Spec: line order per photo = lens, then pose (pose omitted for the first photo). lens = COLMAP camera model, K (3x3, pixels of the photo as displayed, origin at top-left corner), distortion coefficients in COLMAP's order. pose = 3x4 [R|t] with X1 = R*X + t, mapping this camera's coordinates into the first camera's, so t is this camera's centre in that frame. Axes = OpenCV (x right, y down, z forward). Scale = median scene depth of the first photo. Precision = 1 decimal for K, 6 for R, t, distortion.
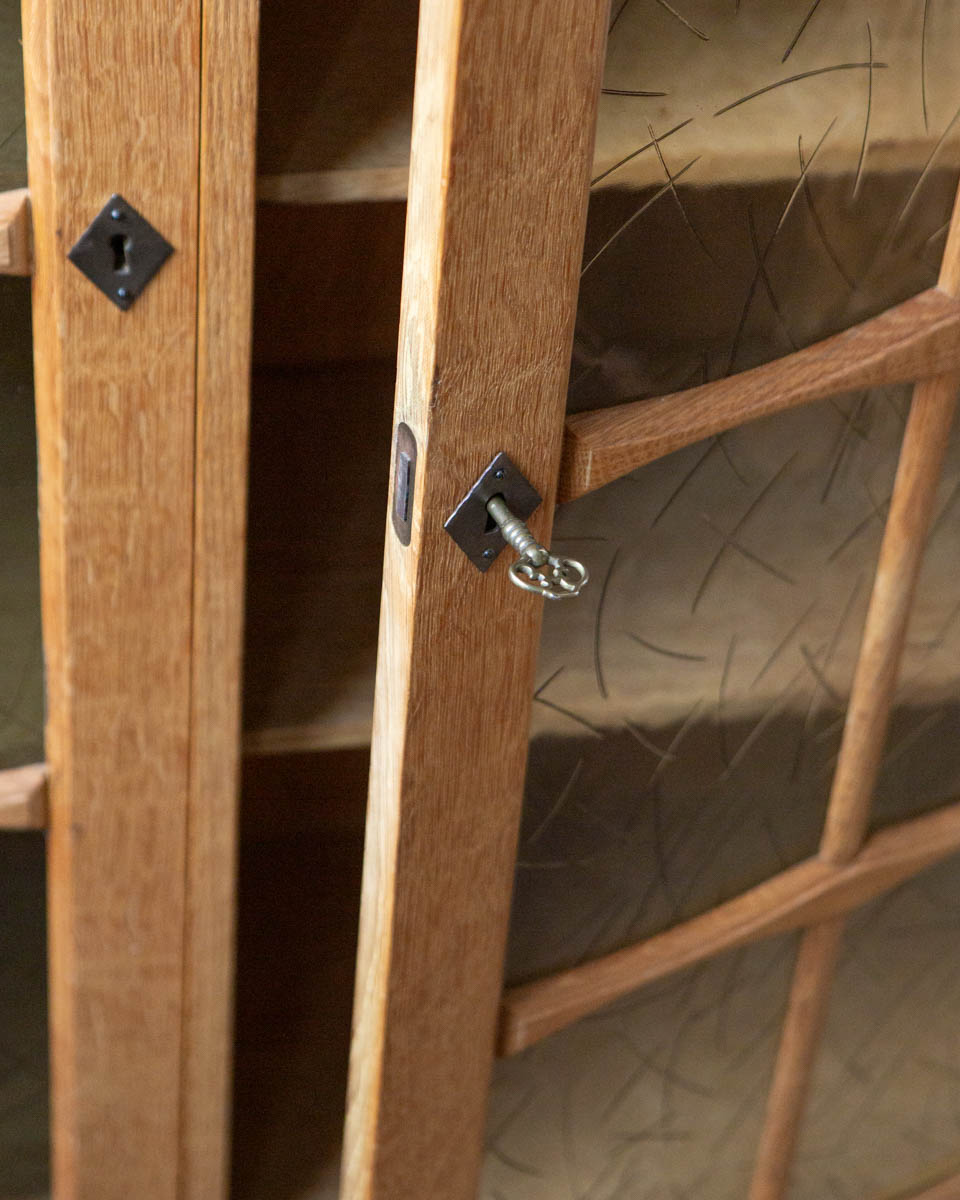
lens RADIAL K [[3246.7, 0, 480.0], [0, 3246.7, 600.0], [0, 0, 1]] dist [0.276398, 0.148252]
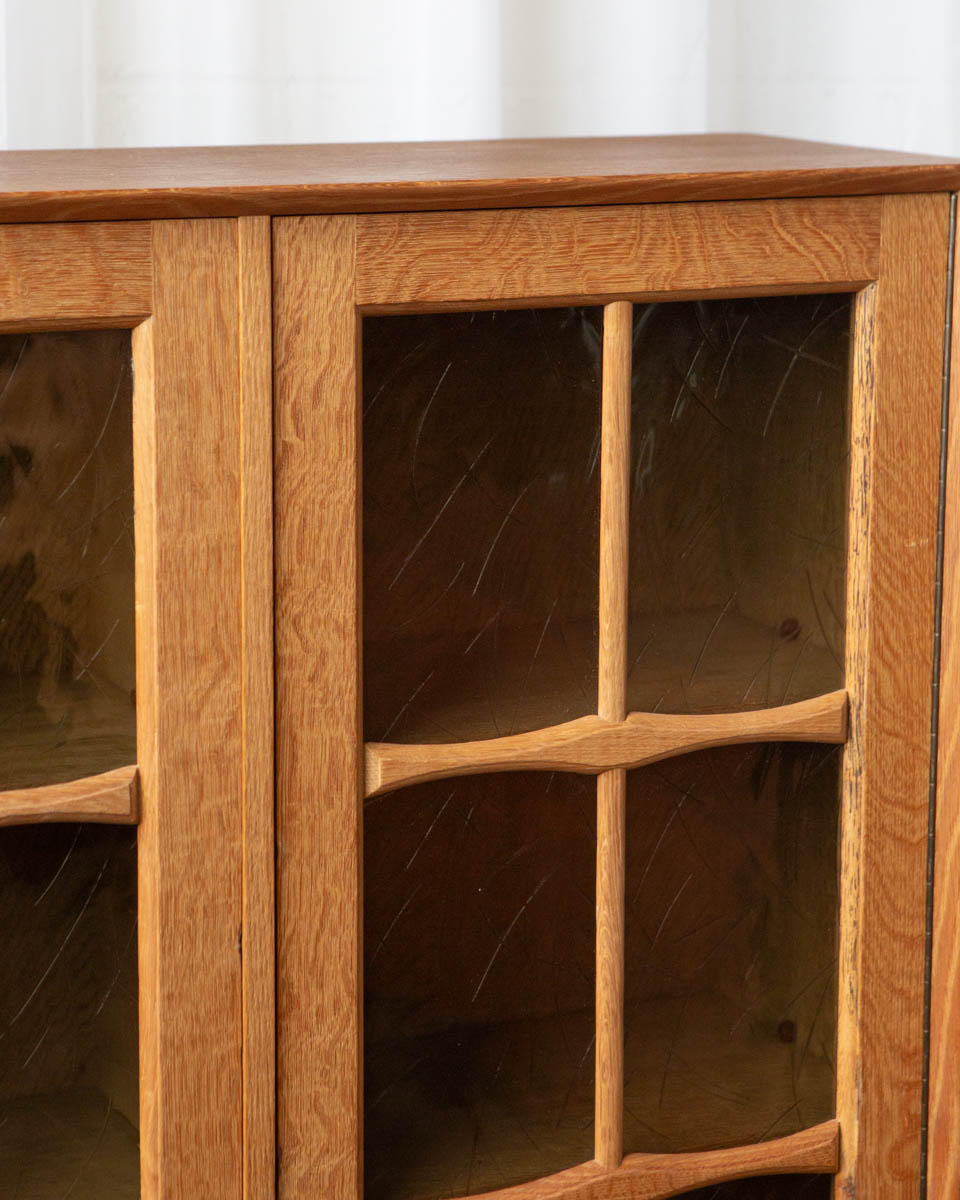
lens RADIAL K [[3246.7, 0, 480.0], [0, 3246.7, 600.0], [0, 0, 1]] dist [0.276398, 0.148252]
pose [[0.992338, -0.041788, -0.116273, 0.329656], [-0.021530, 0.868187, -0.495771, 0.581413], [0.121664, 0.494475, 0.860635, -0.769632]]
